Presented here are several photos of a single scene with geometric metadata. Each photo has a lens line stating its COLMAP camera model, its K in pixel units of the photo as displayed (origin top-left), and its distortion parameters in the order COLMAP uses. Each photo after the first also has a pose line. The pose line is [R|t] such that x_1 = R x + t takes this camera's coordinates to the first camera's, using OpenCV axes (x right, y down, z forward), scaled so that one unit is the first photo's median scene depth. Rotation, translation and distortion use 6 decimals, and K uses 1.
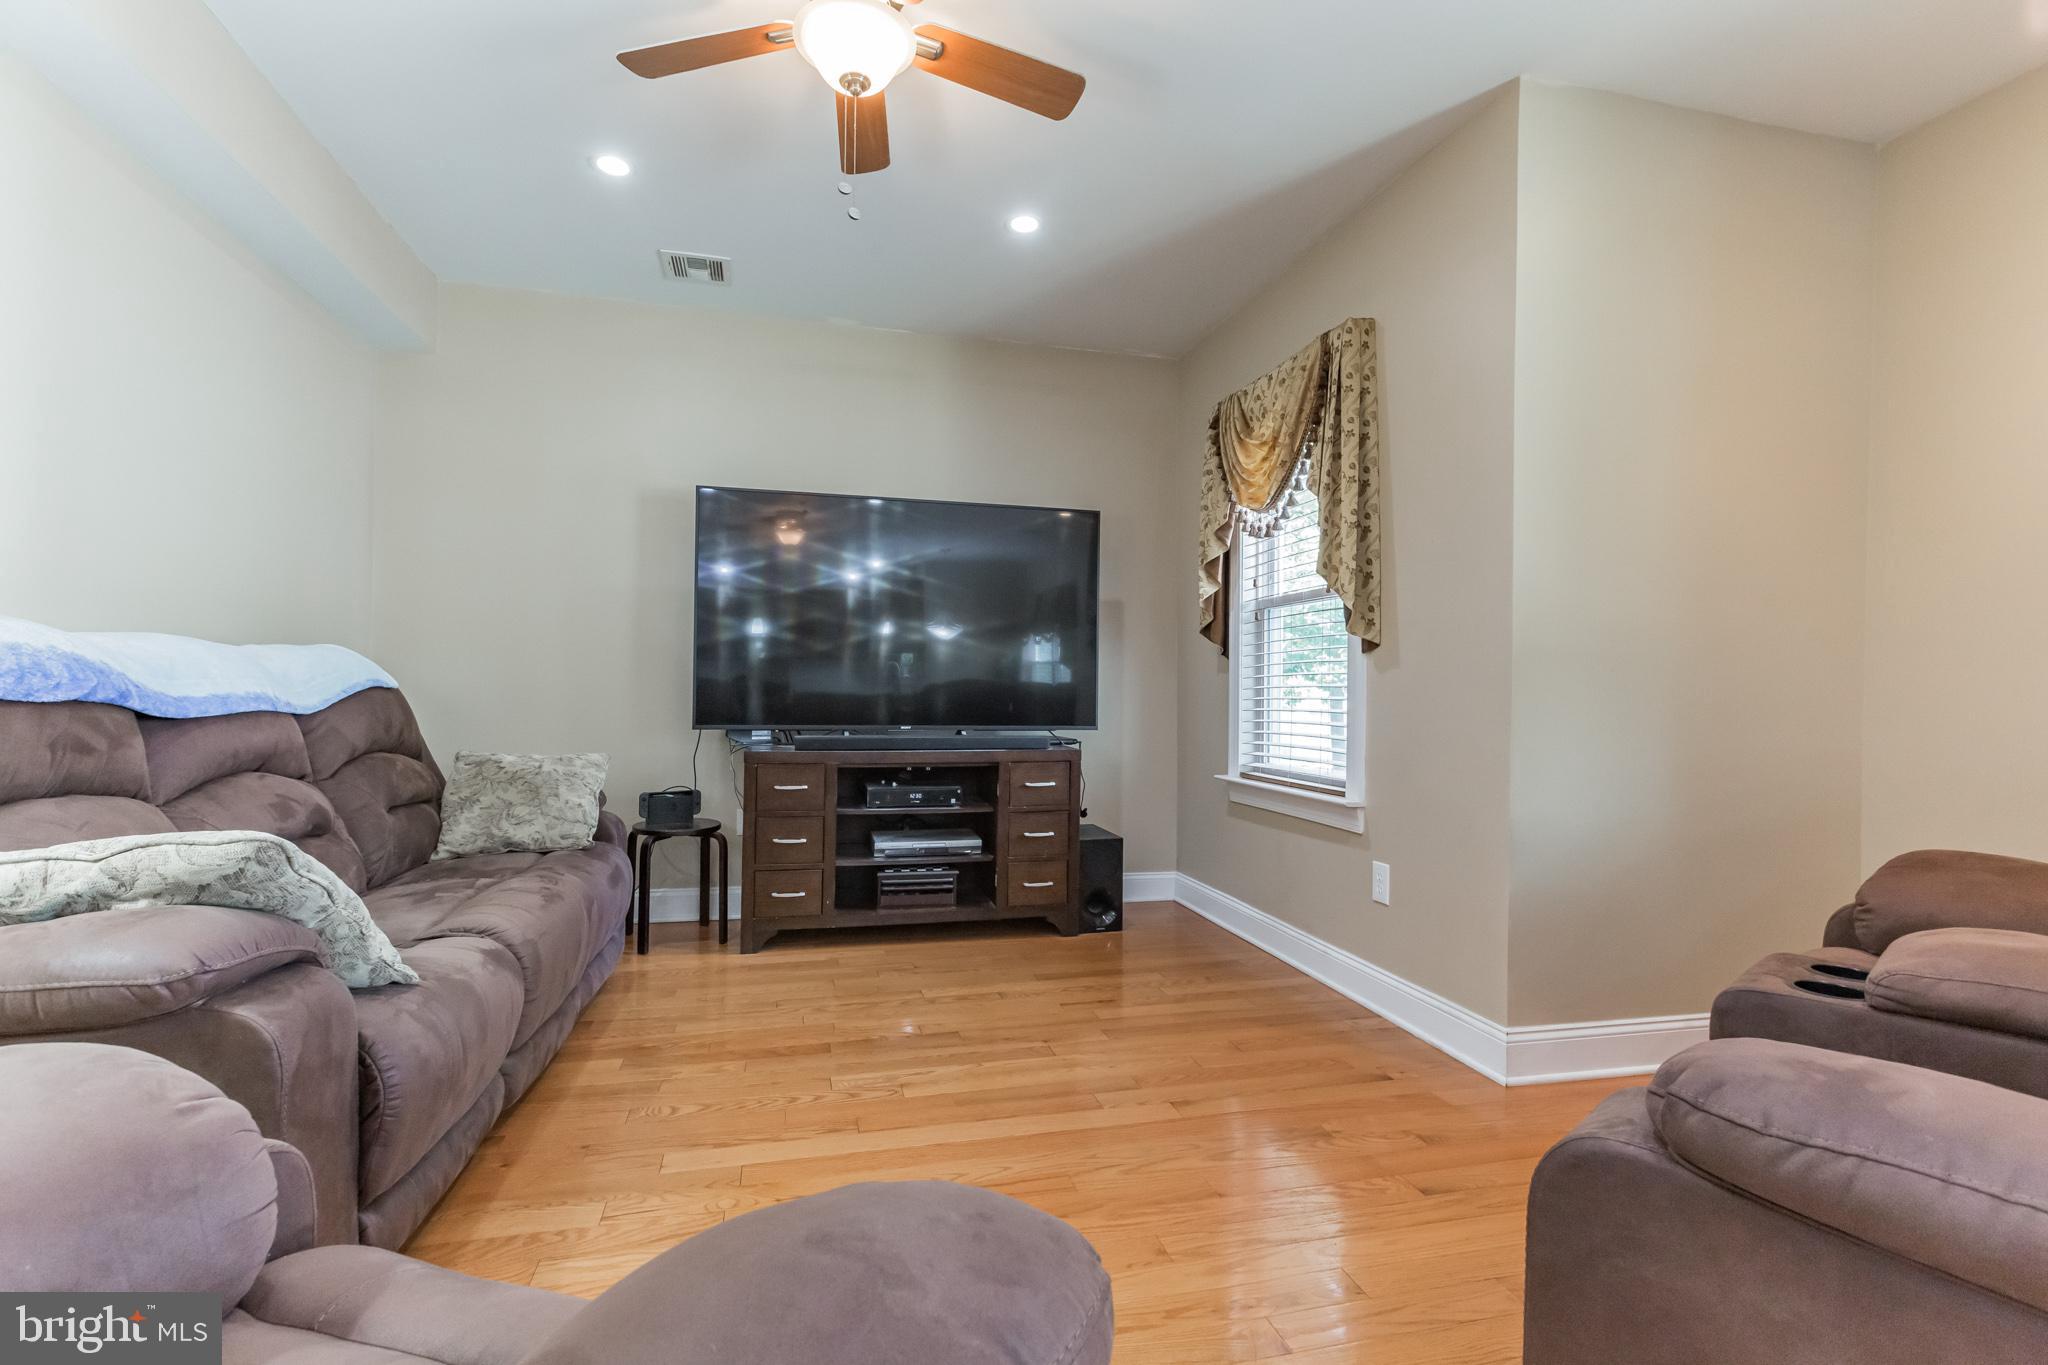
lens RADIAL K [[954.6, 0, 978.9], [0, 954.6, 678.5], [0, 0, 1]] dist [0.013171, 0.000172]
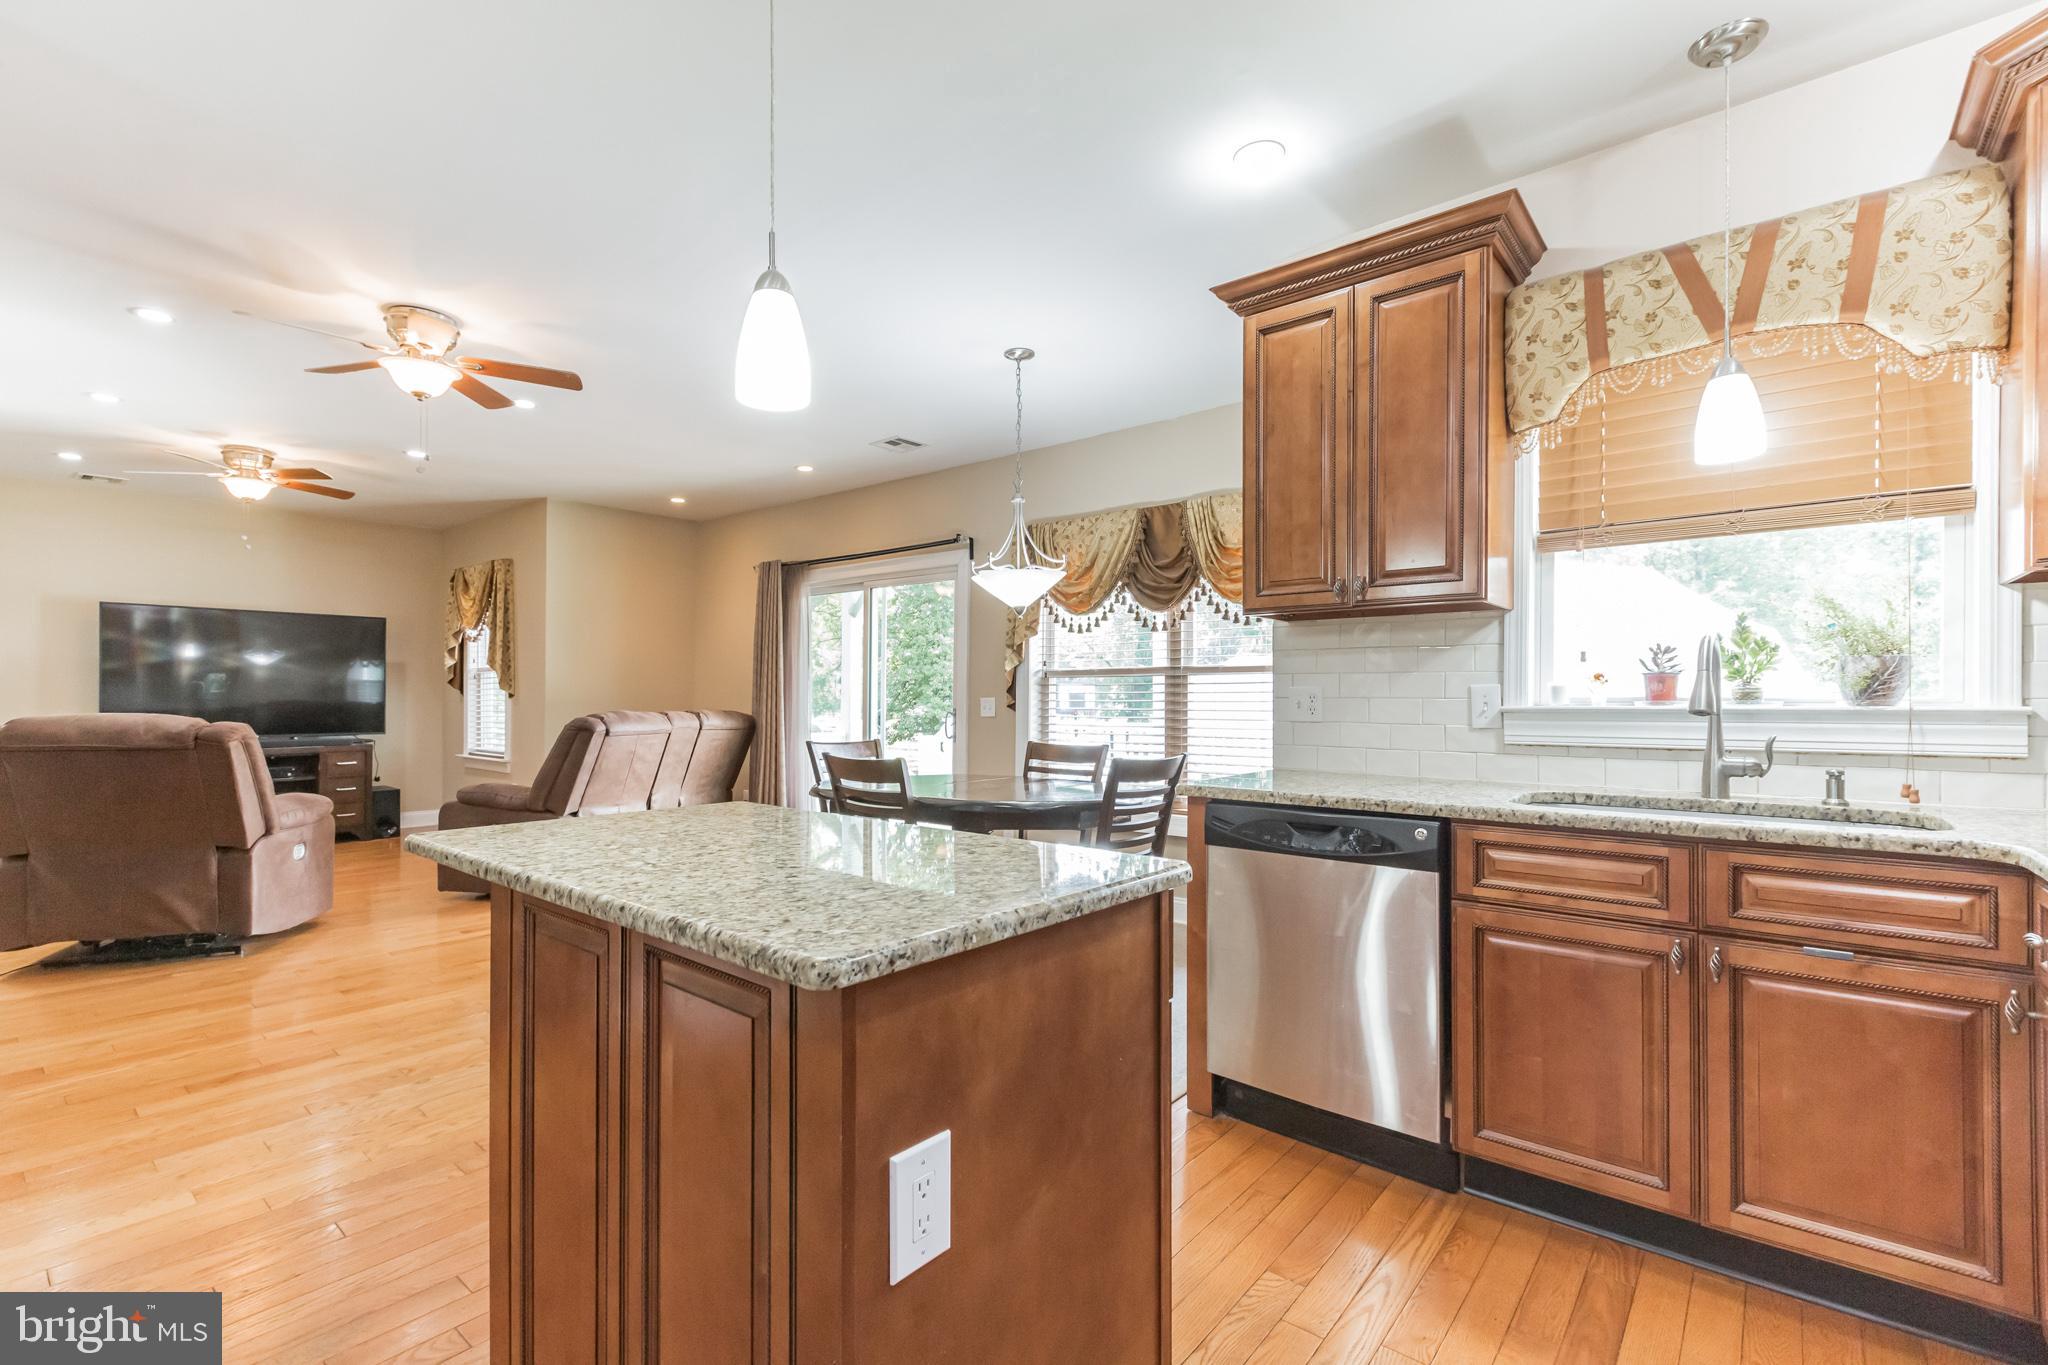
lens RADIAL K [[888.7, 0, 987.3], [0, 888.7, 689.8], [0, 0, 1]] dist [0.002202, 0.000765]
pose [[0.789893, -0.006500, 0.613211, -0.015050], [0.002099, 0.999967, 0.007896, -0.050943], [-0.613242, -0.004950, 0.789880, -1.236286]]
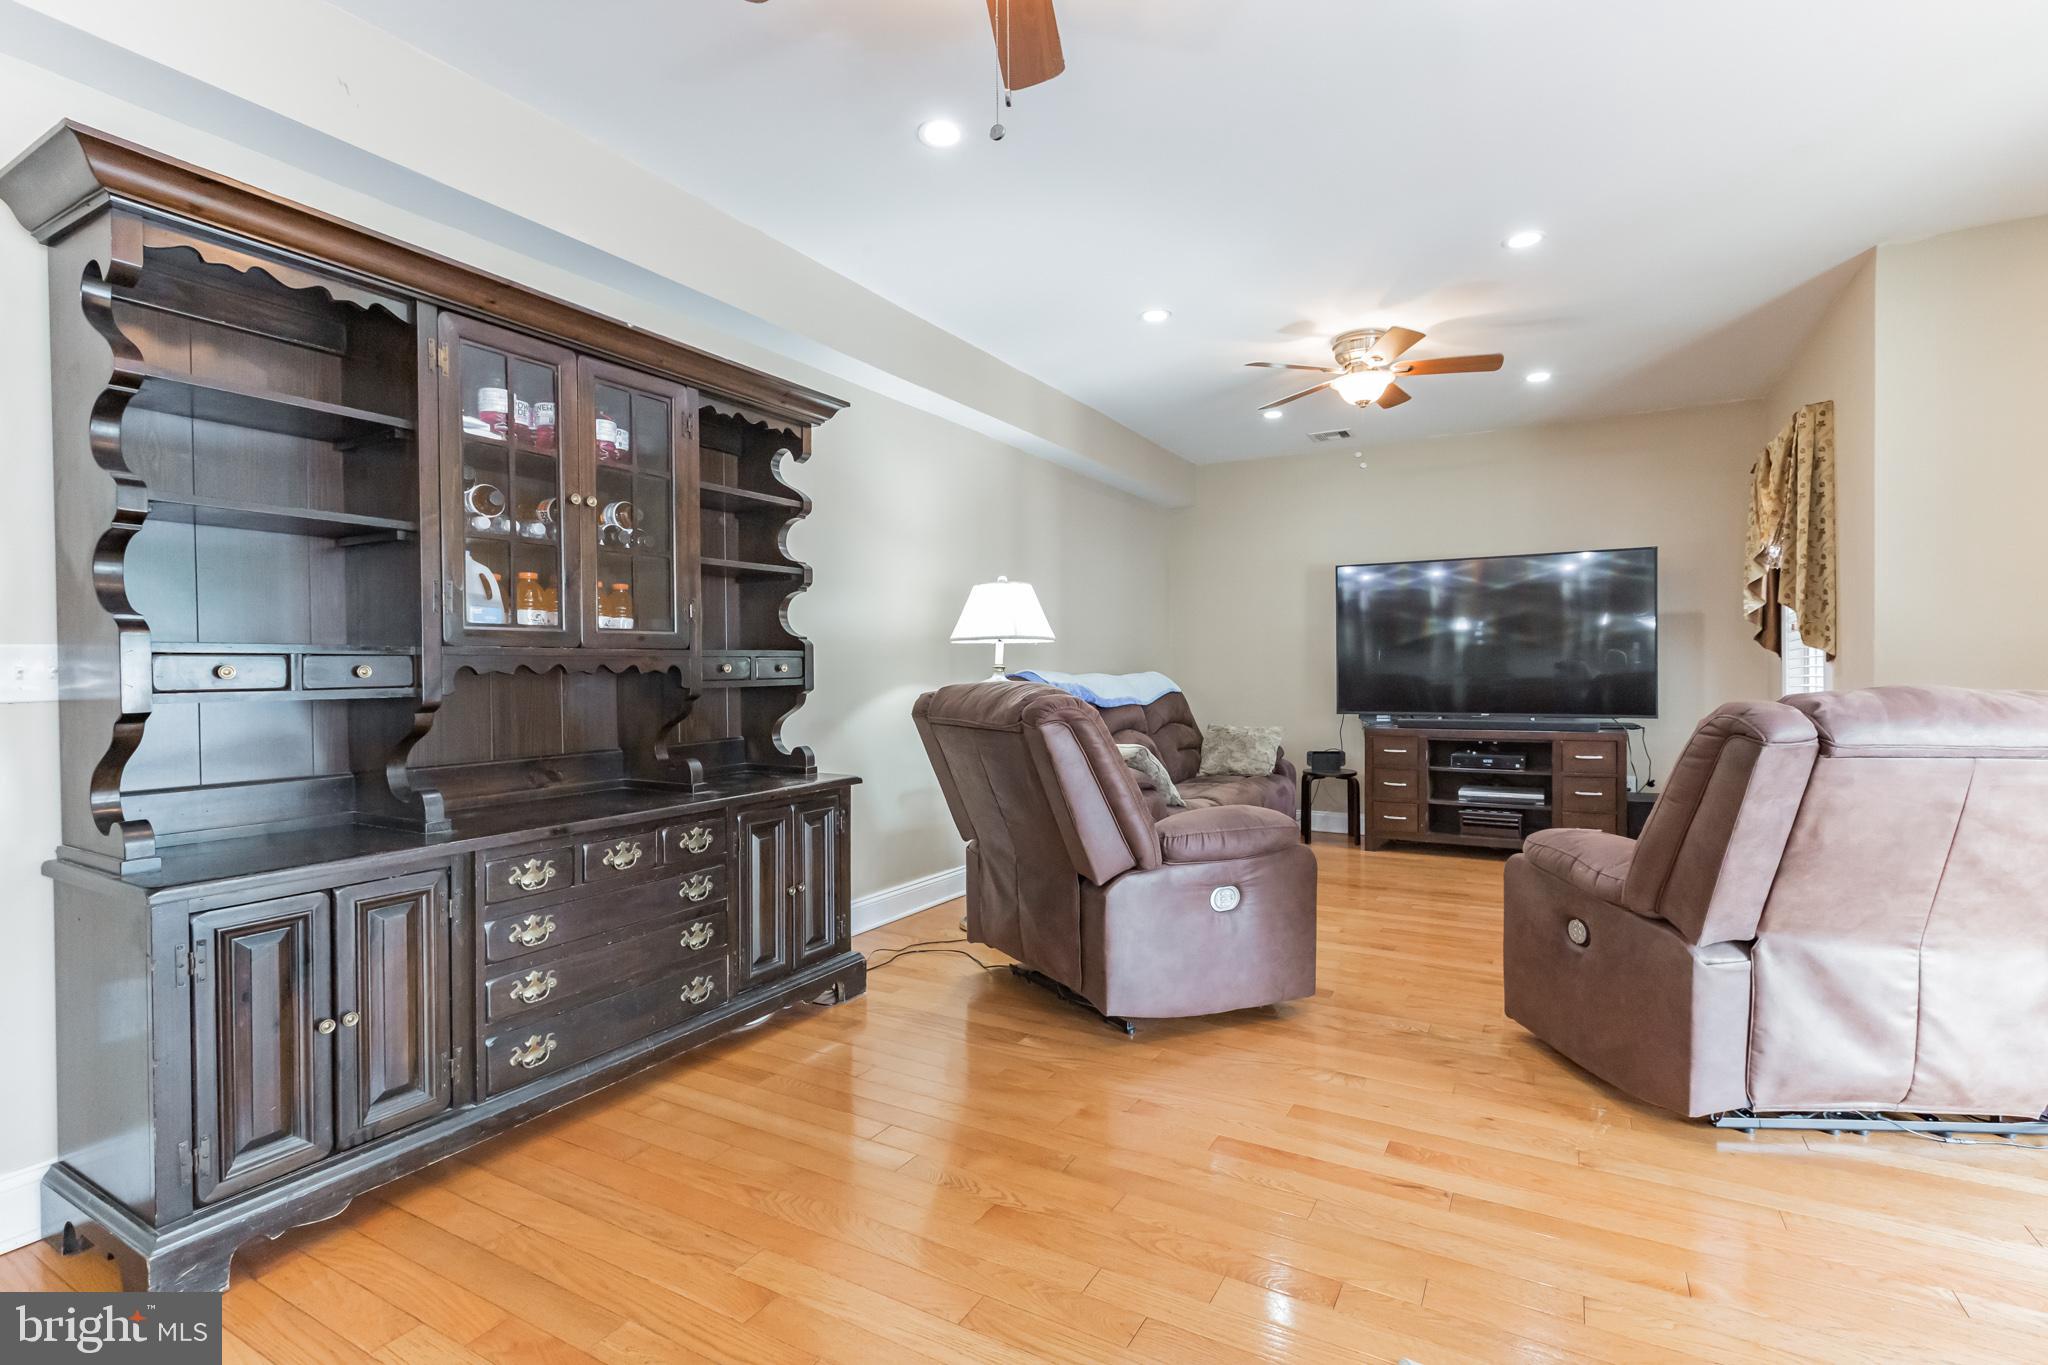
lens RADIAL K [[939.2, 0, 1031.7], [0, 939.2, 663.7], [0, 0, 1]] dist [-0.002515, 0.006487]
pose [[0.756736, -0.021030, -0.653383, 0.344913], [0.020396, 0.999755, -0.008555, -0.028417], [0.653403, -0.006853, 0.756980, -0.538505]]
